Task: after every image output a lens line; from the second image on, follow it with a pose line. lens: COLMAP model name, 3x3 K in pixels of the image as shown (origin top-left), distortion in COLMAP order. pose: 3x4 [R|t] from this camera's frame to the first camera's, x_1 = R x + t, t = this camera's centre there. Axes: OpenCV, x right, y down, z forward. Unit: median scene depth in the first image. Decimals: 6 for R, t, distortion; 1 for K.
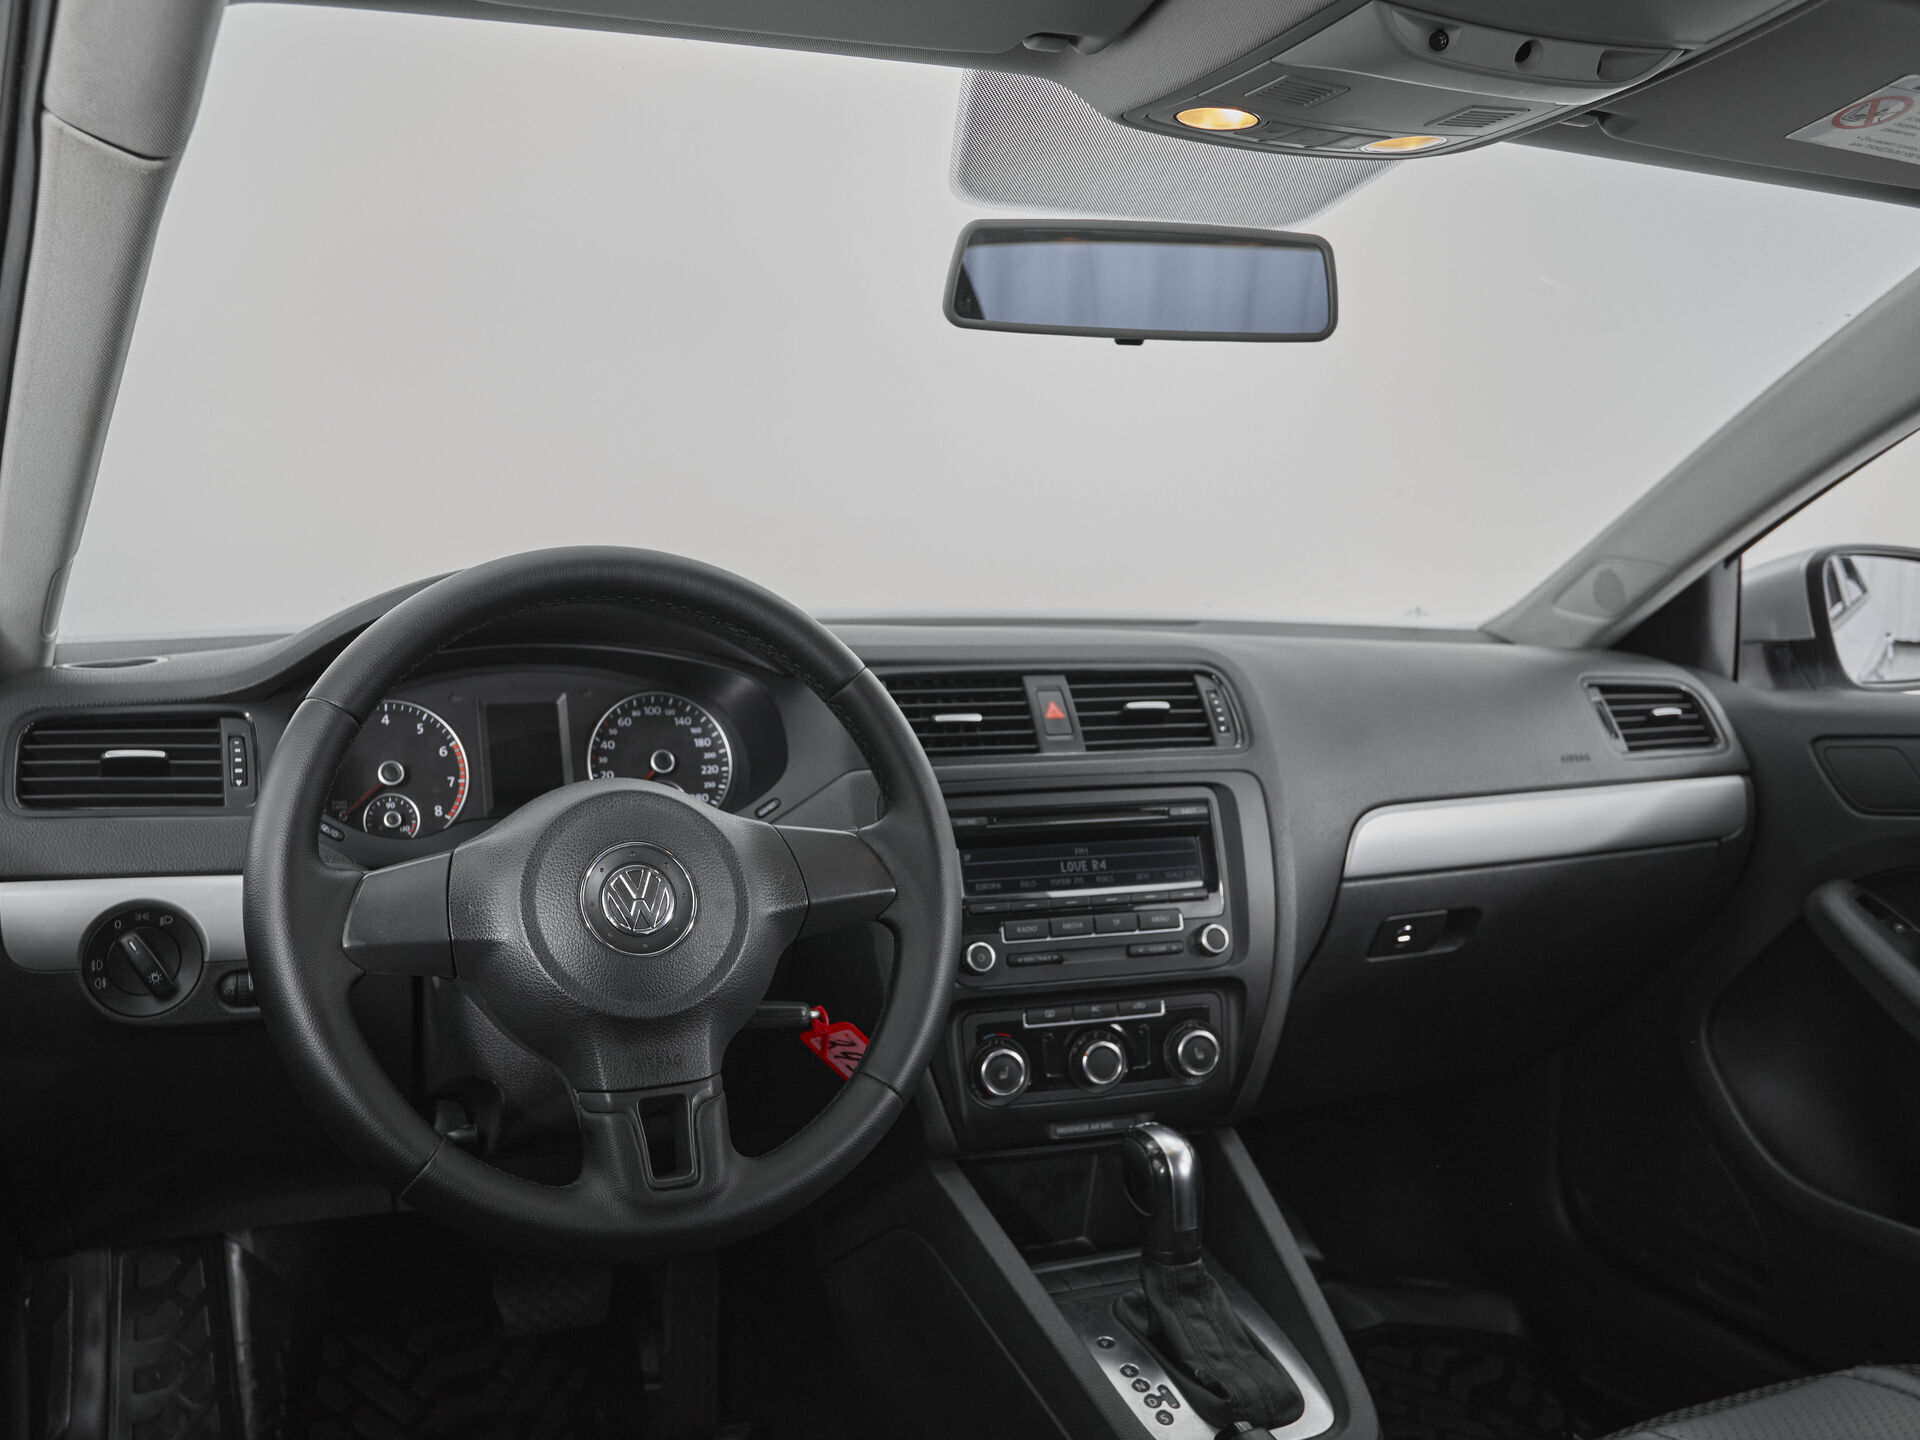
lens RADIAL K [[1566.5, 0, 821.0], [0, 1566.5, 715.9], [0, 0, 1]] dist [-0.028770, 0.019624]
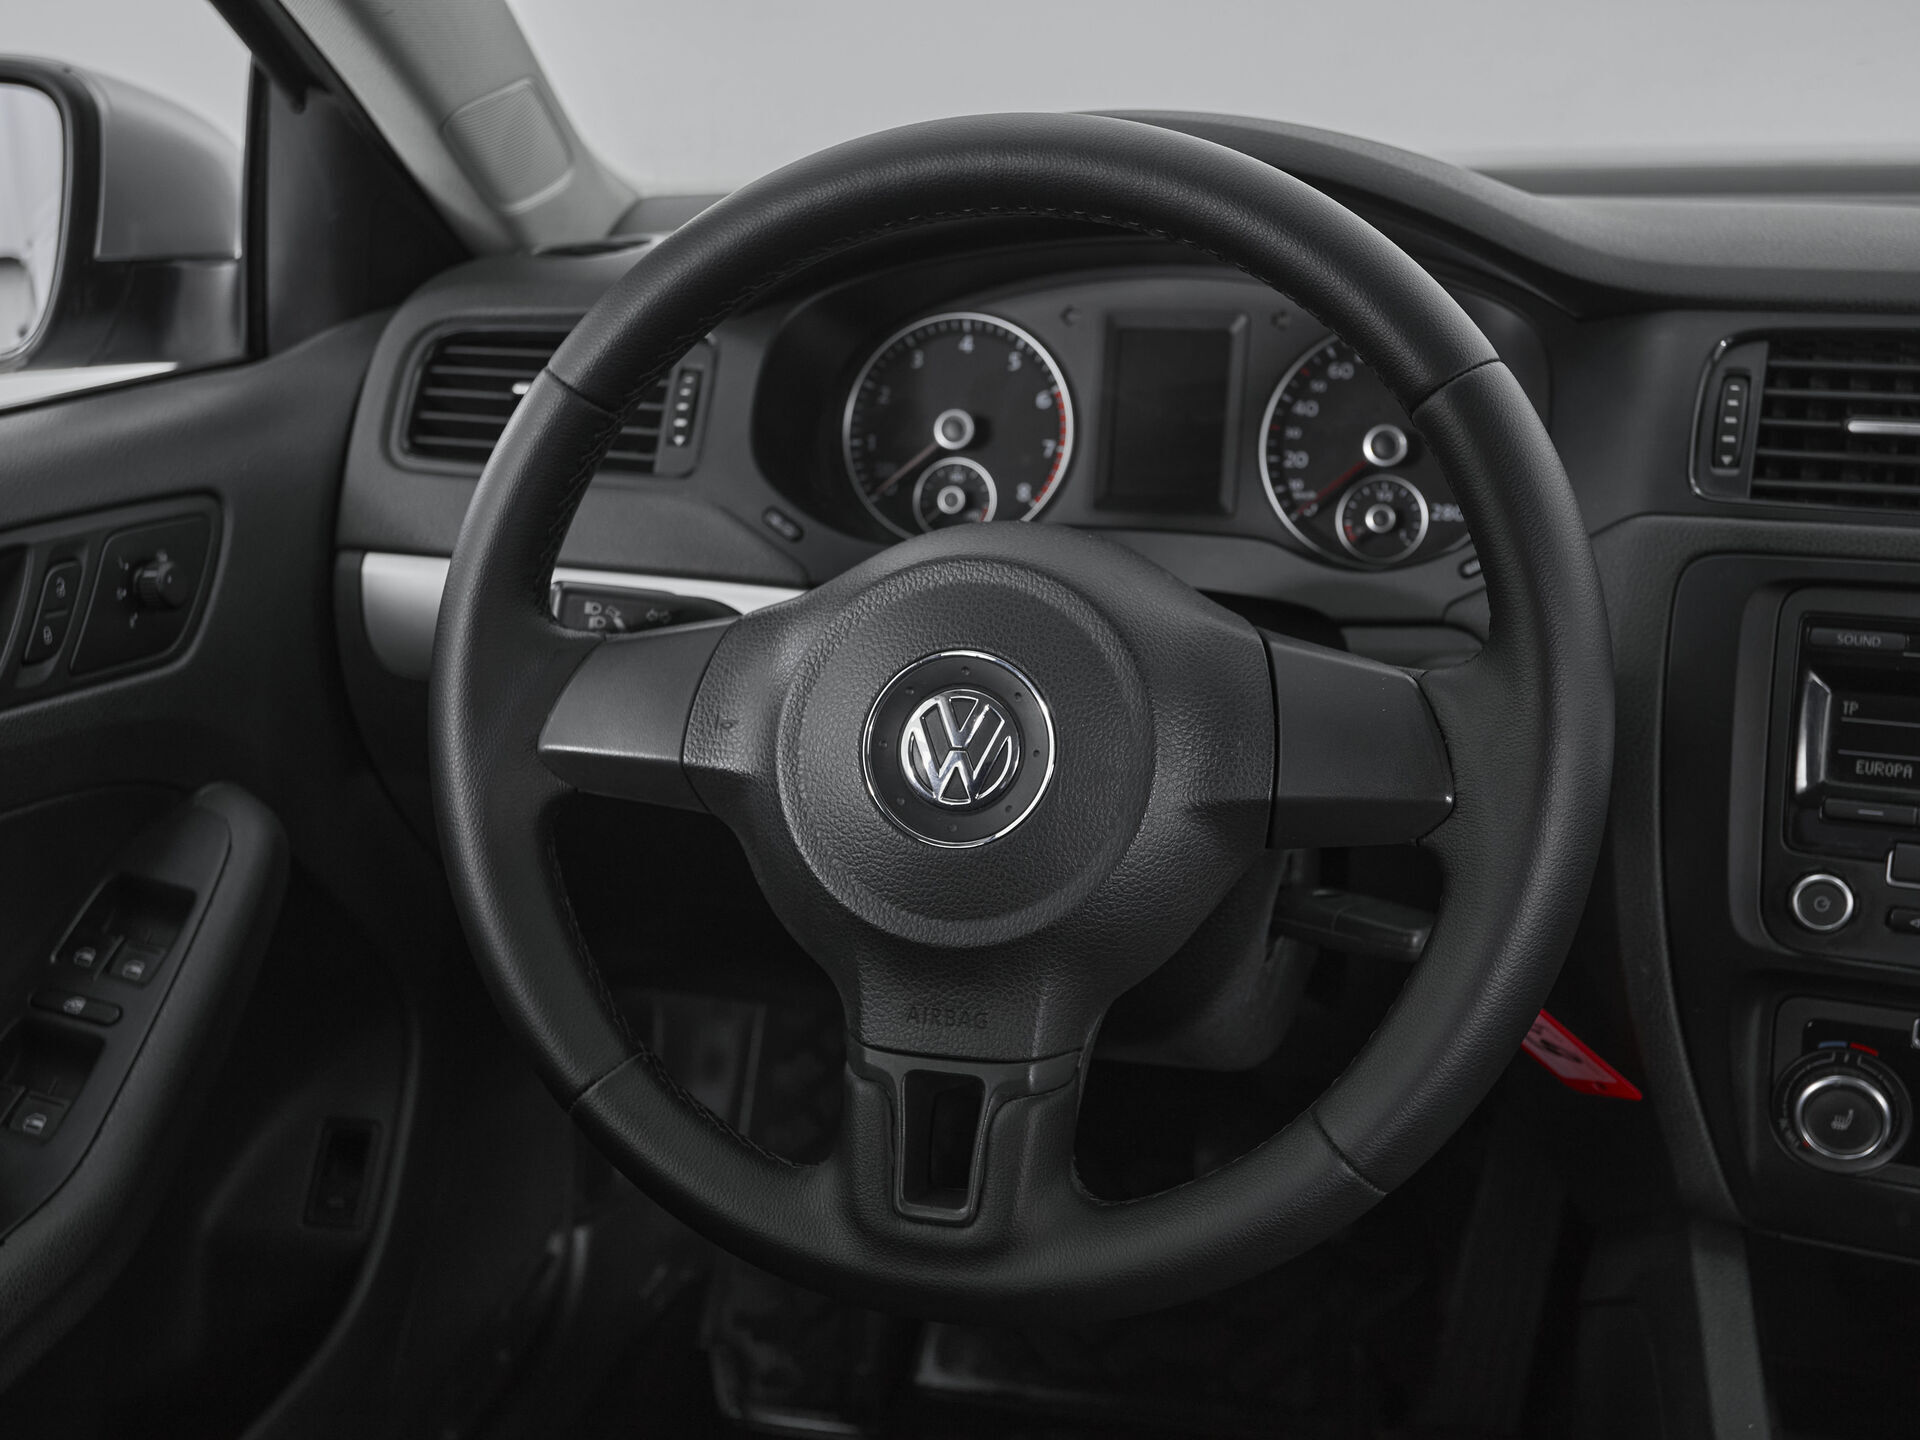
lens RADIAL K [[2110.5, 0, 947.3], [0, 2110.5, 720.1], [0, 0, 1]] dist [-0.000853, 0.000000]
pose [[0.803464, 0.178622, -0.567926, 0.243261], [-0.032986, 0.965822, 0.257100, -0.072079], [0.594439, -0.187837, 0.781895, 0.274119]]
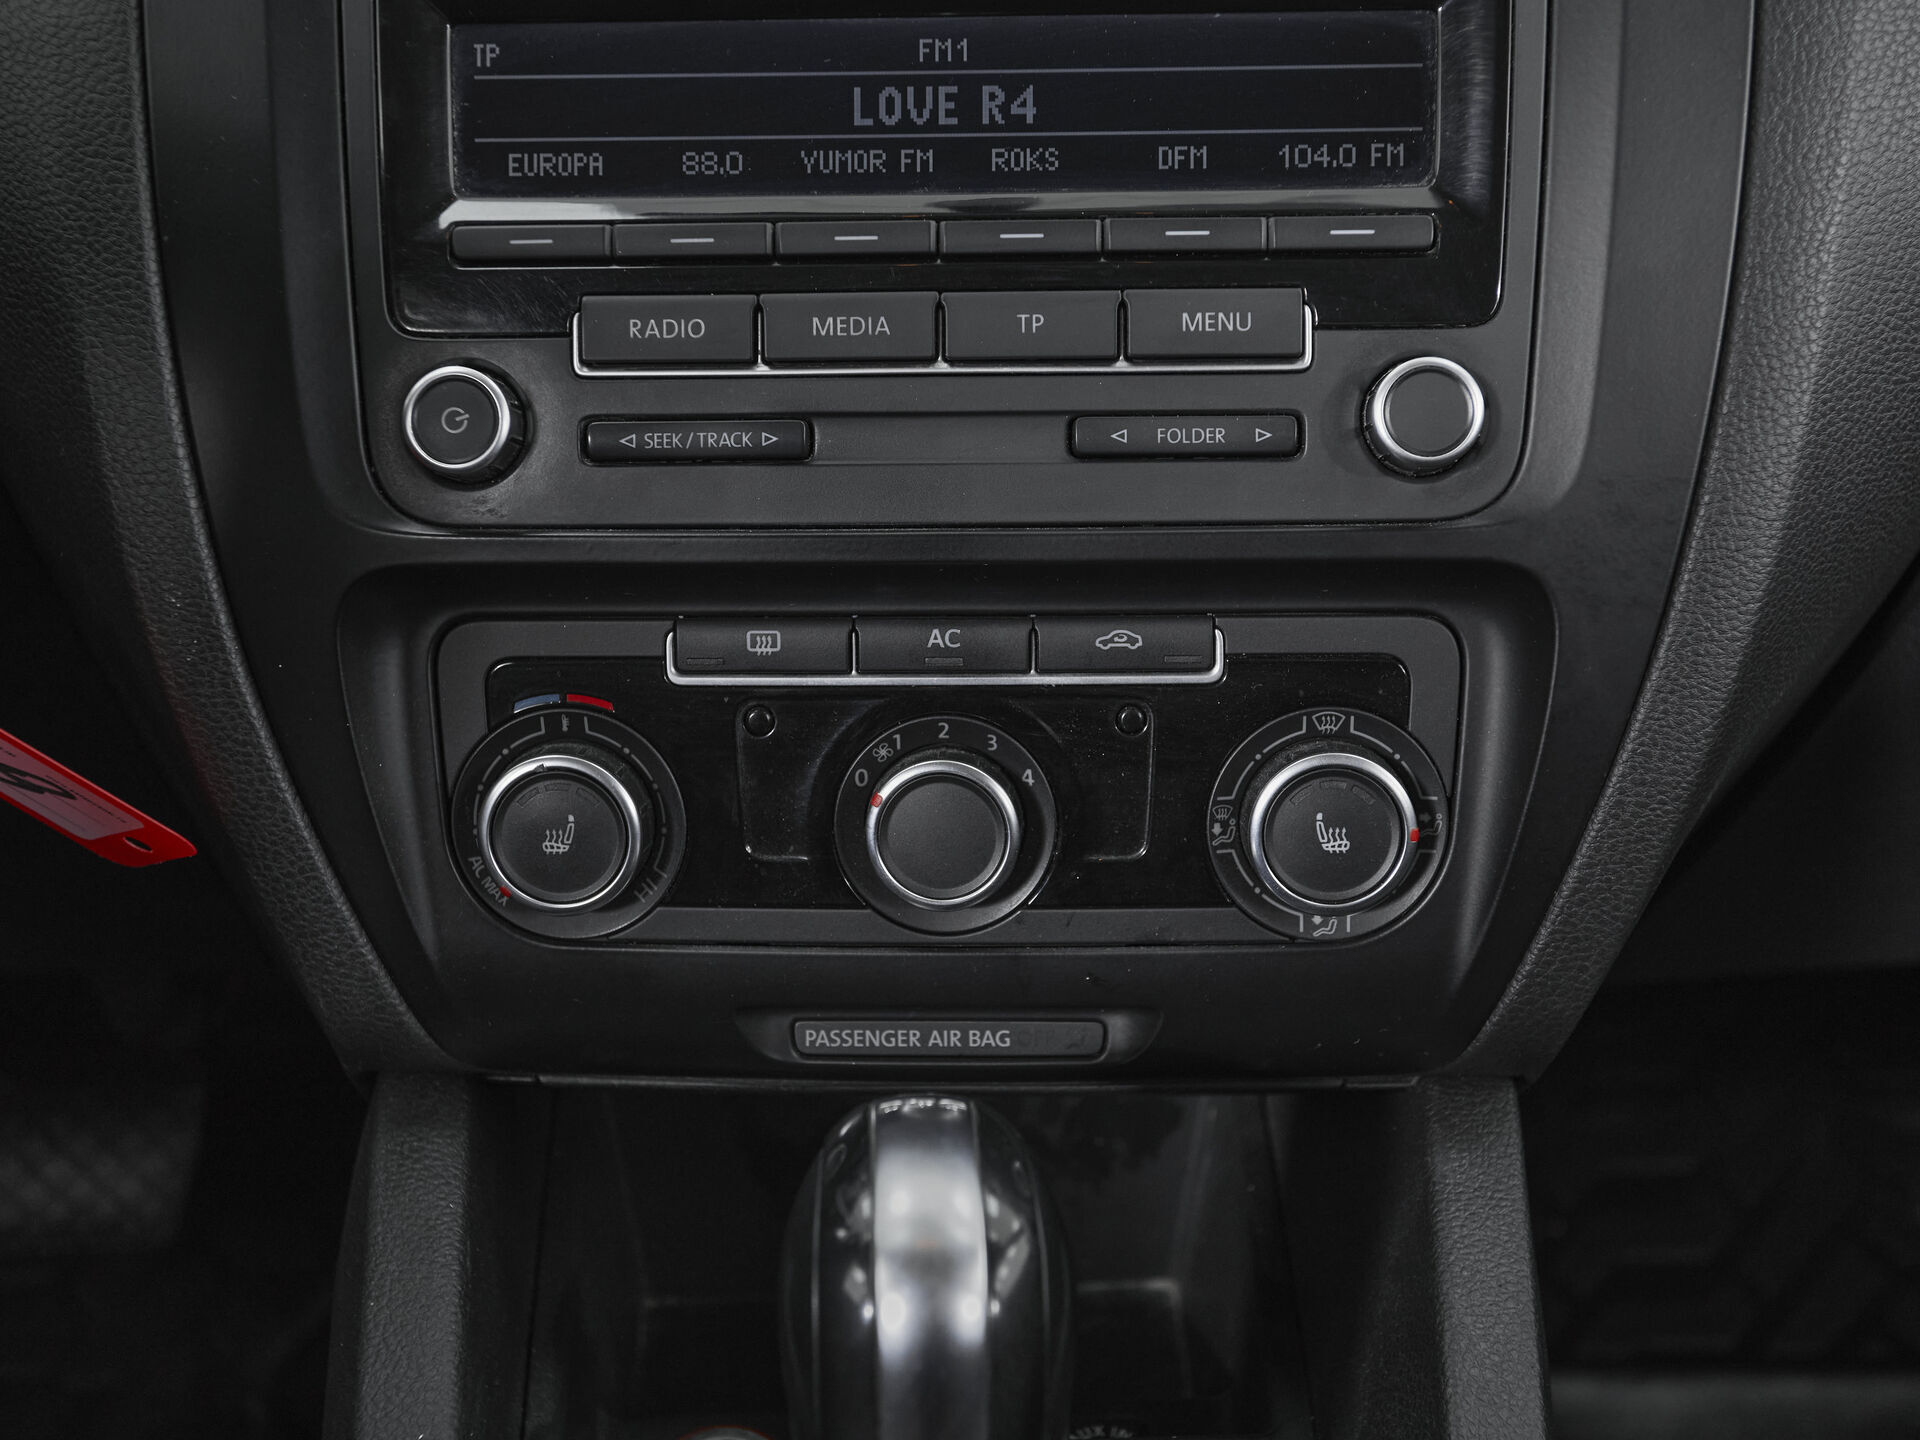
lens RADIAL K [[2385.6, 0, 959.6], [0, 2385.6, 728.3], [0, 0, 1]] dist [0.007657, 0.000000]
pose [[0.955584, 0.093704, -0.279427, 0.290845], [-0.017695, 0.964640, 0.262975, 0.090591], [0.294189, -0.246350, 0.923453, 0.598470]]
